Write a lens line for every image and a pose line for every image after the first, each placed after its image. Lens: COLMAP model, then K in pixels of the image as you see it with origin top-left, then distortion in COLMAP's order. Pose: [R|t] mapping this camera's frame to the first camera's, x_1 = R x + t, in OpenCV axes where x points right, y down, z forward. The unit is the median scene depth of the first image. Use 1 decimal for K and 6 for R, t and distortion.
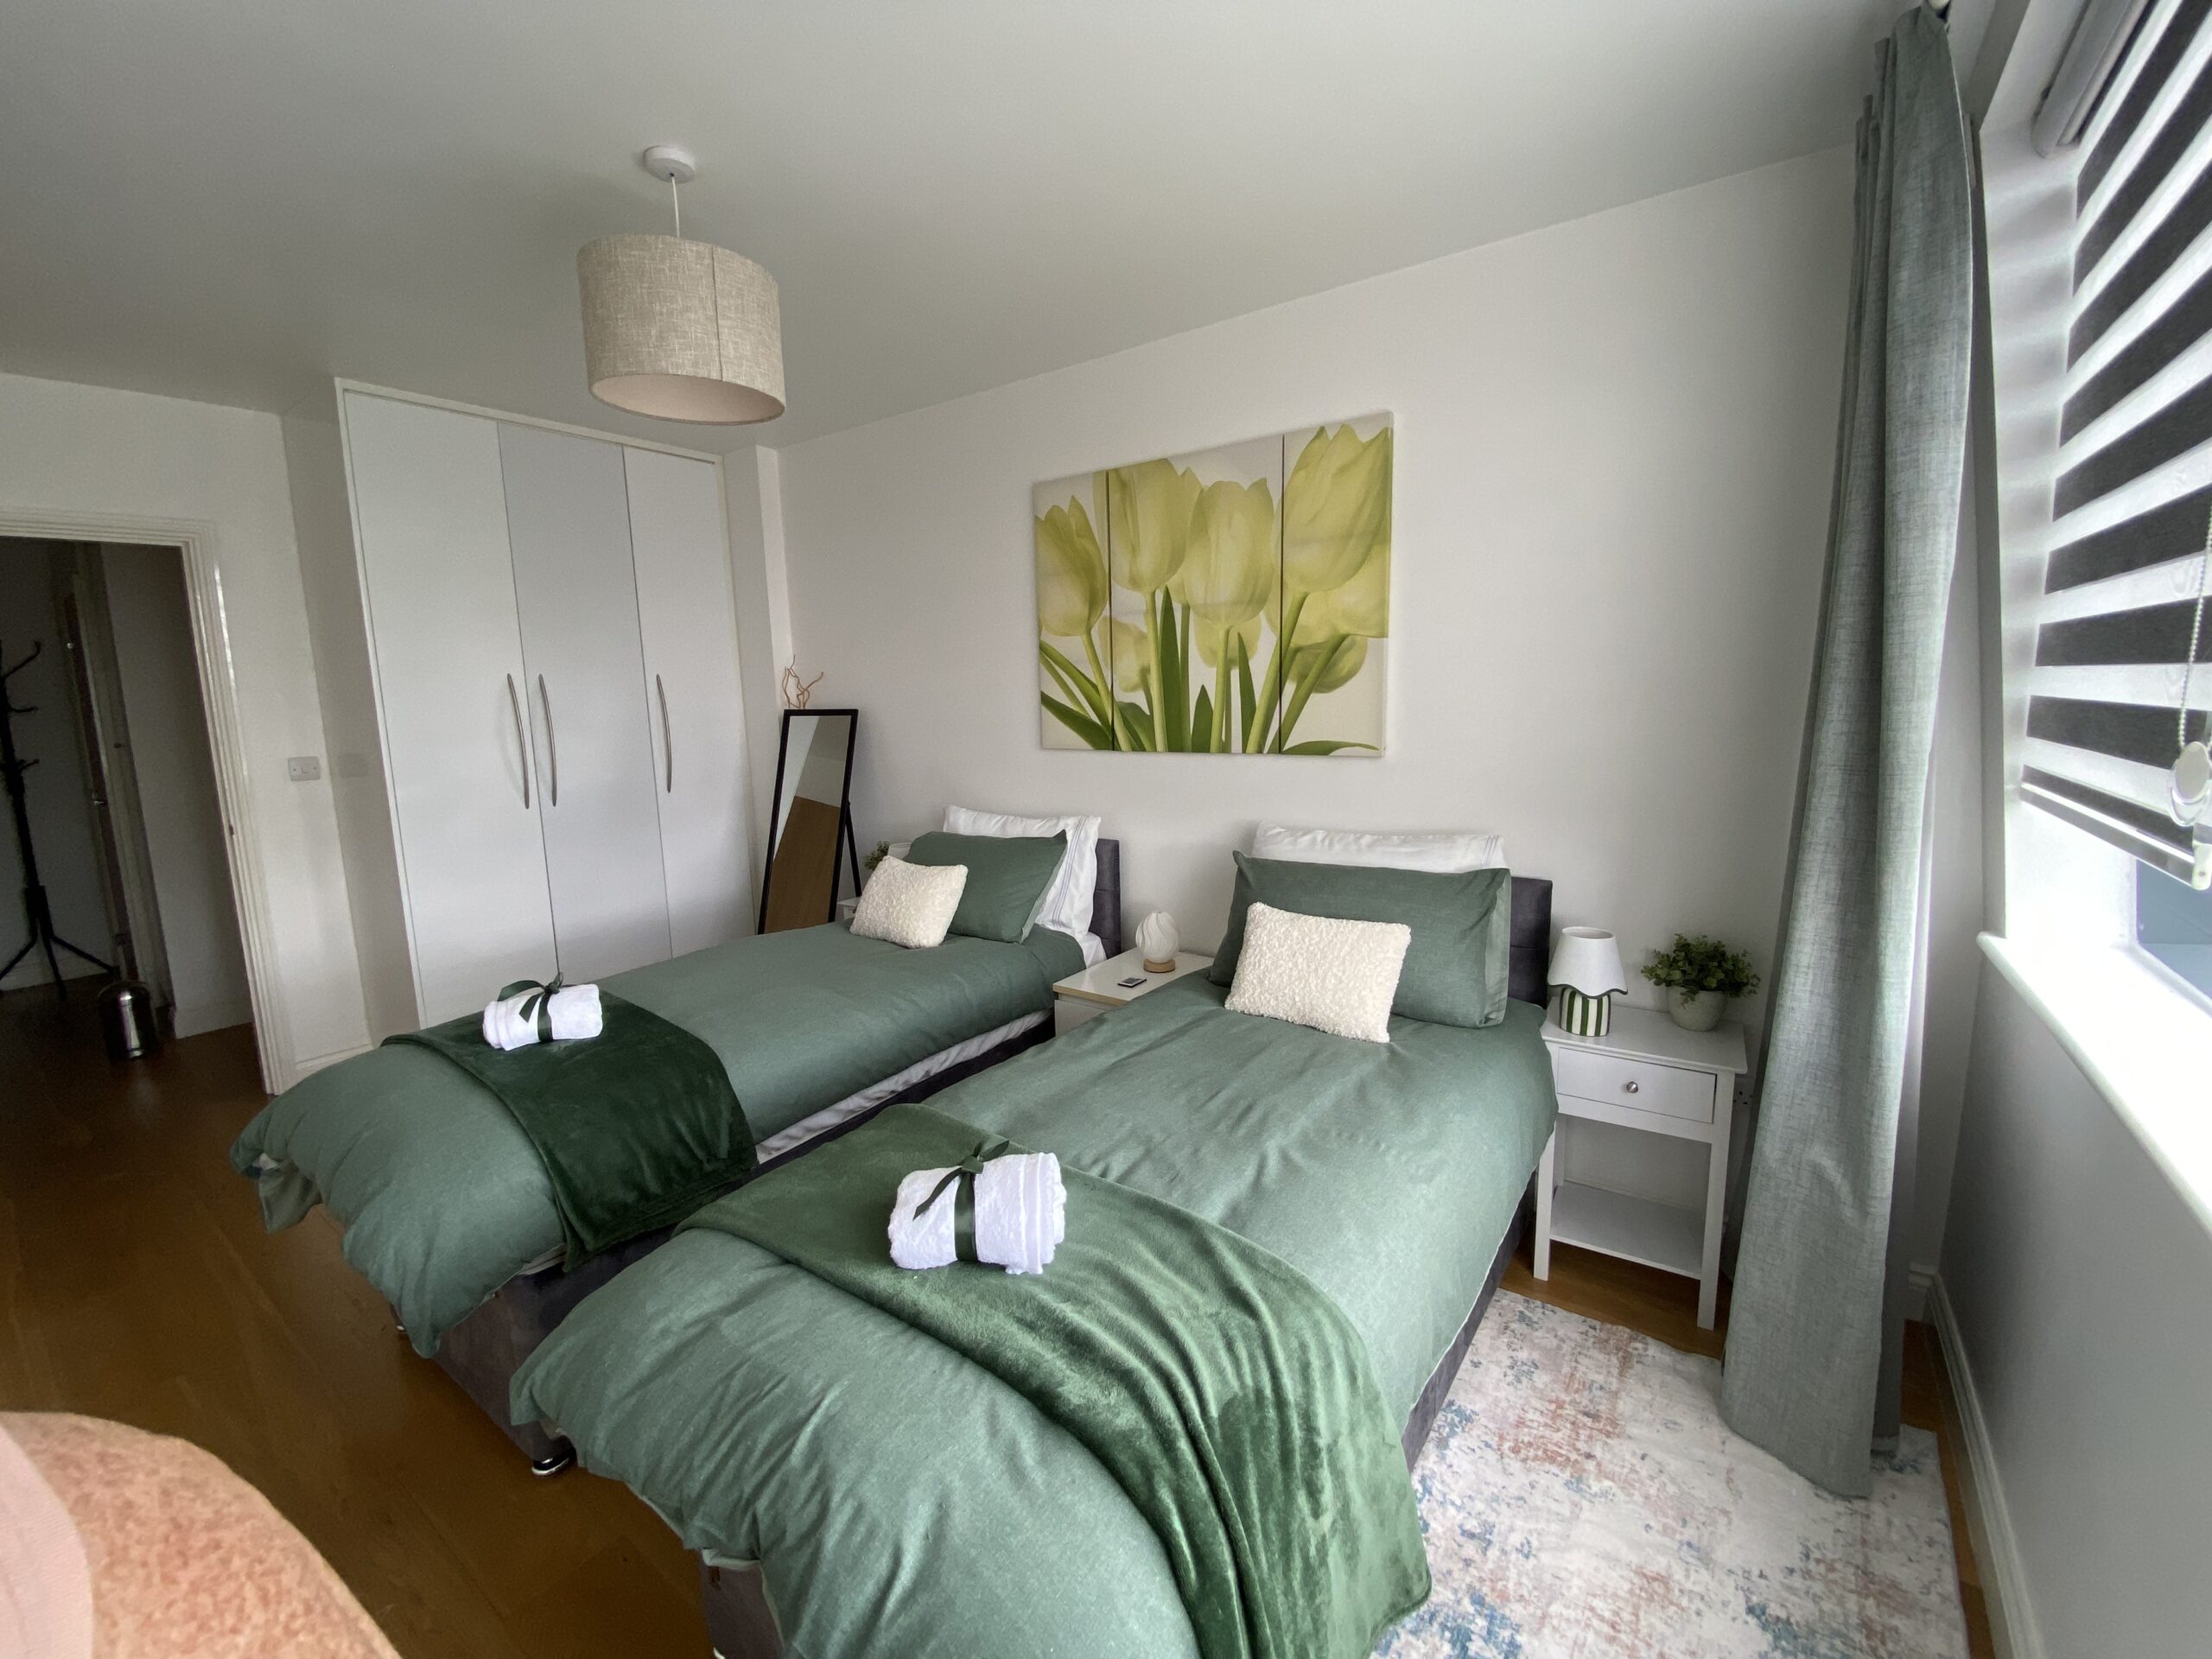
lens RADIAL K [[890.1, 0, 1095.2], [0, 890.1, 831.5], [0, 0, 1]] dist [0.043209, -0.037122]
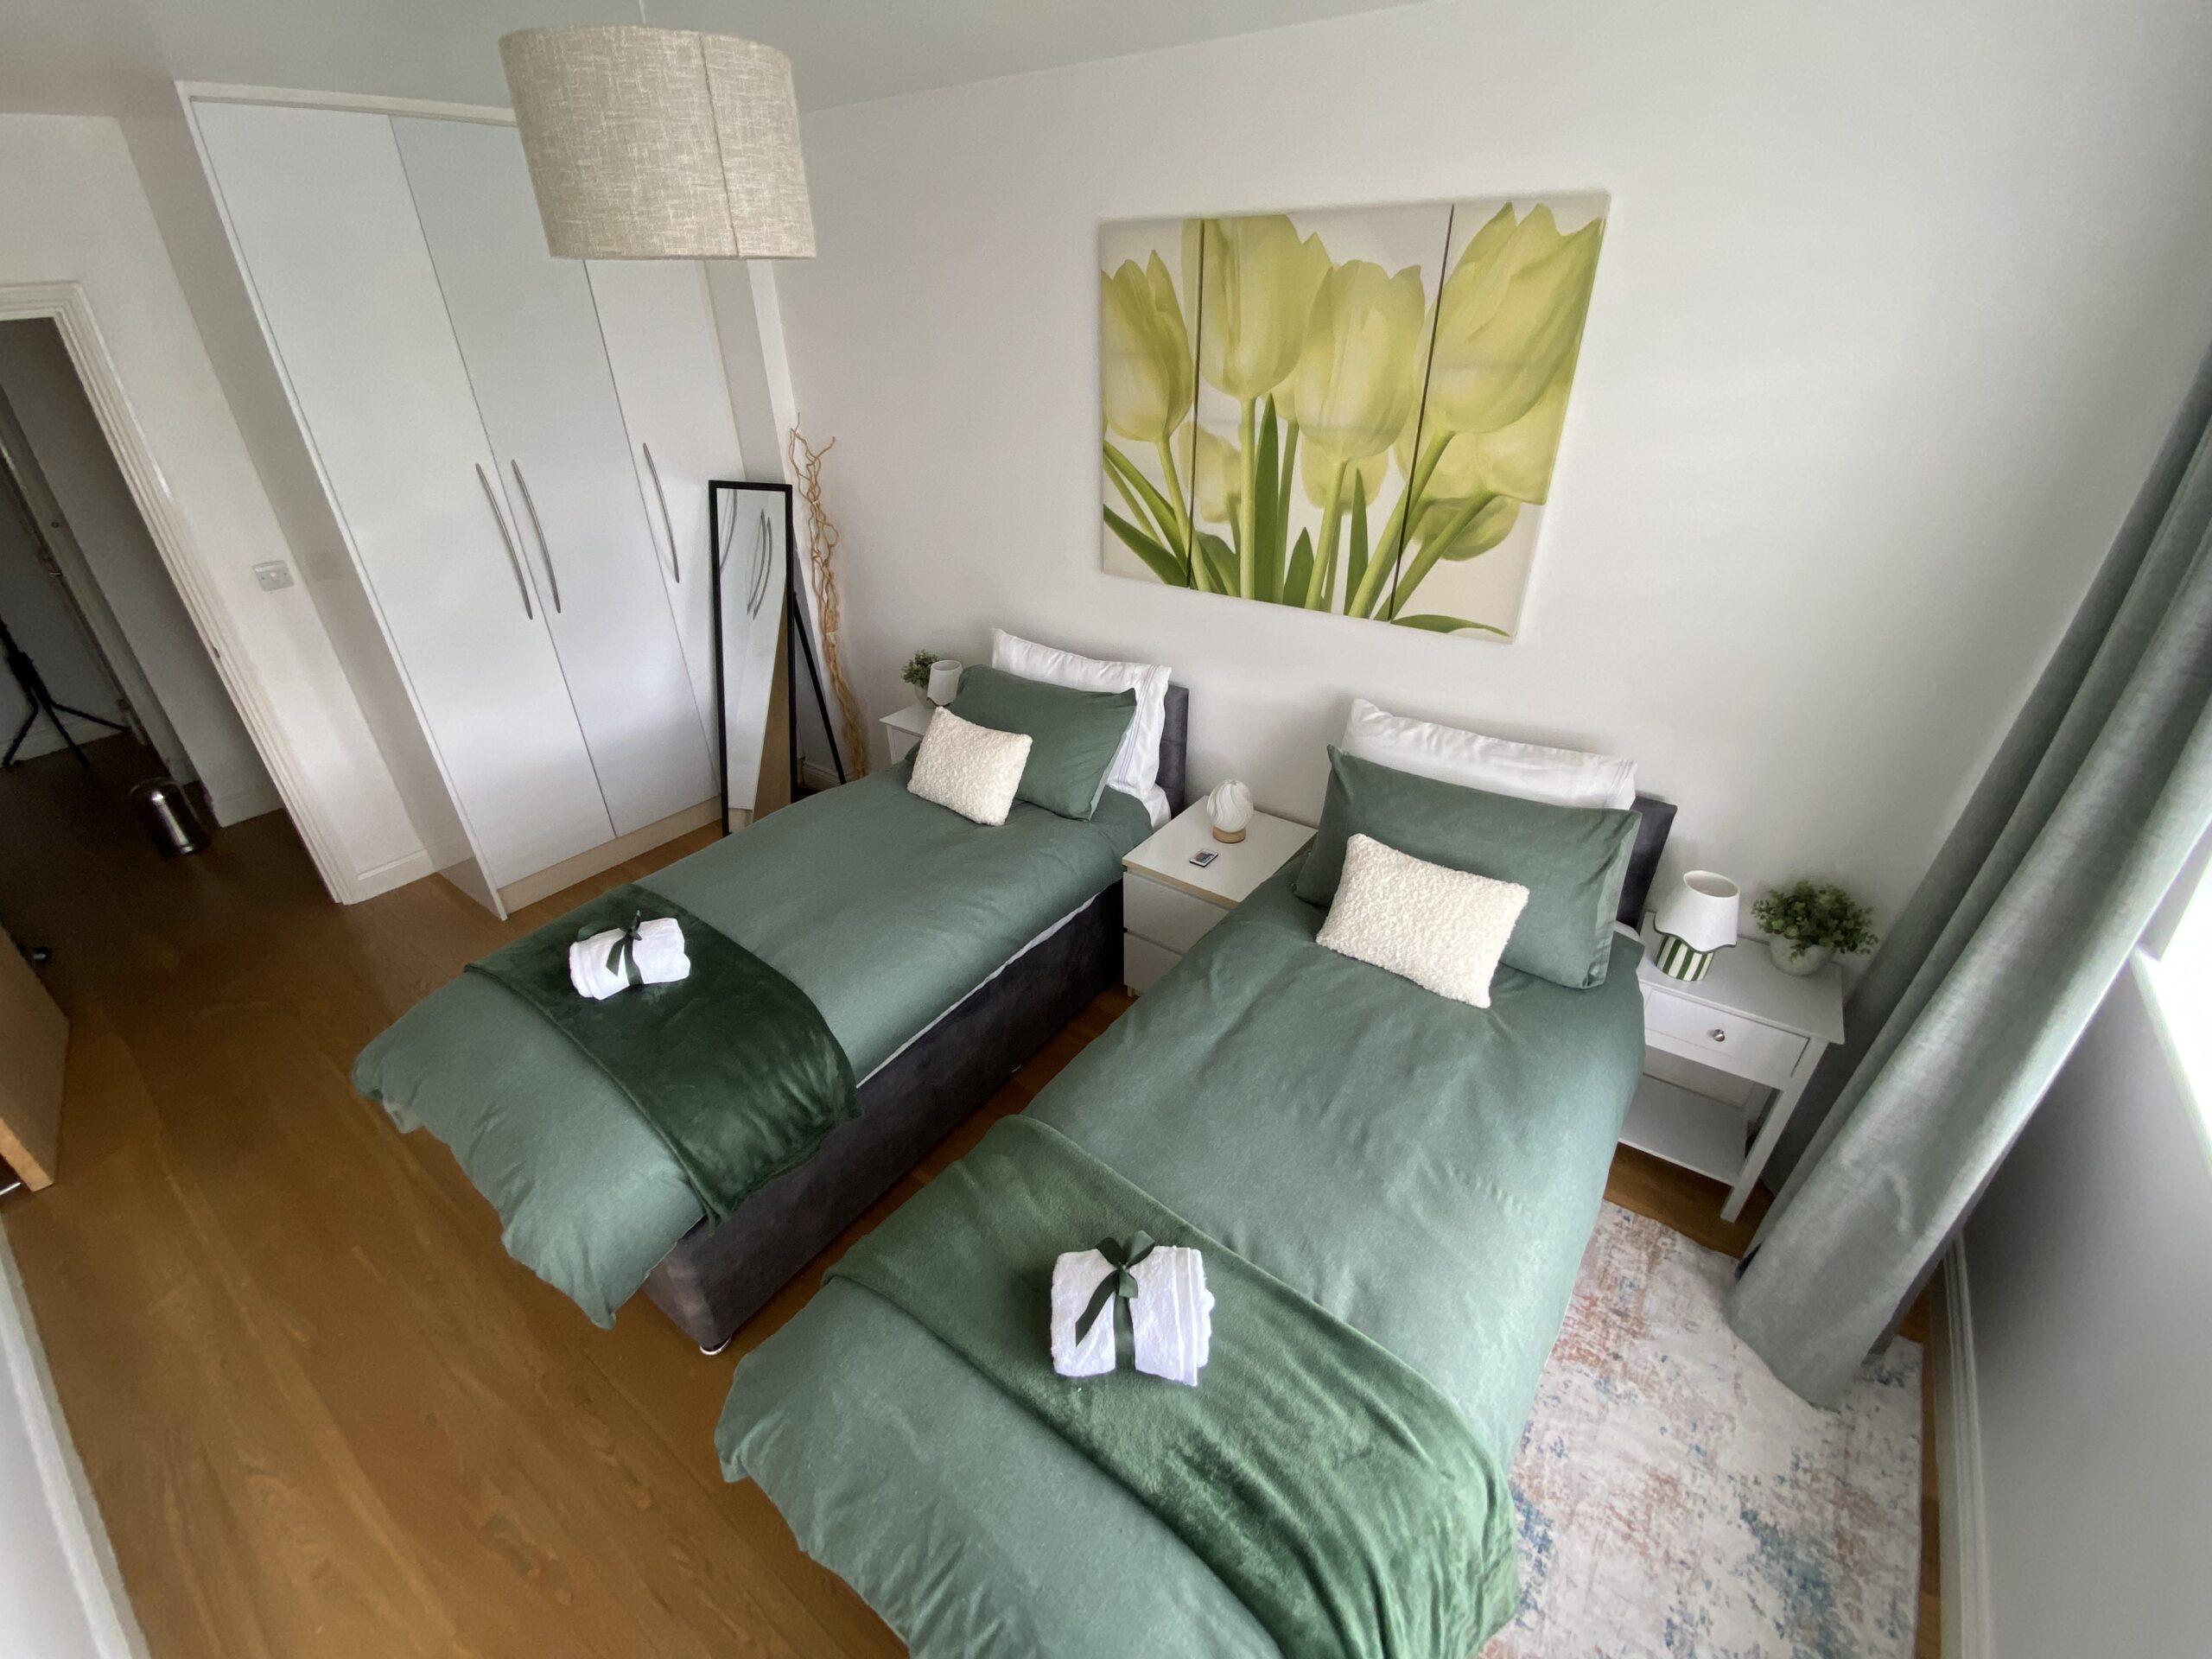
lens RADIAL K [[890.1, 0, 1095.2], [0, 890.1, 831.5], [0, 0, 1]] dist [0.043209, -0.037122]
pose [[0.999943, 0.010444, 0.002395, -0.084108], [-0.010588, 0.928904, 0.370170, -0.227218], [0.001641, -0.370174, 0.928961, 0.110599]]
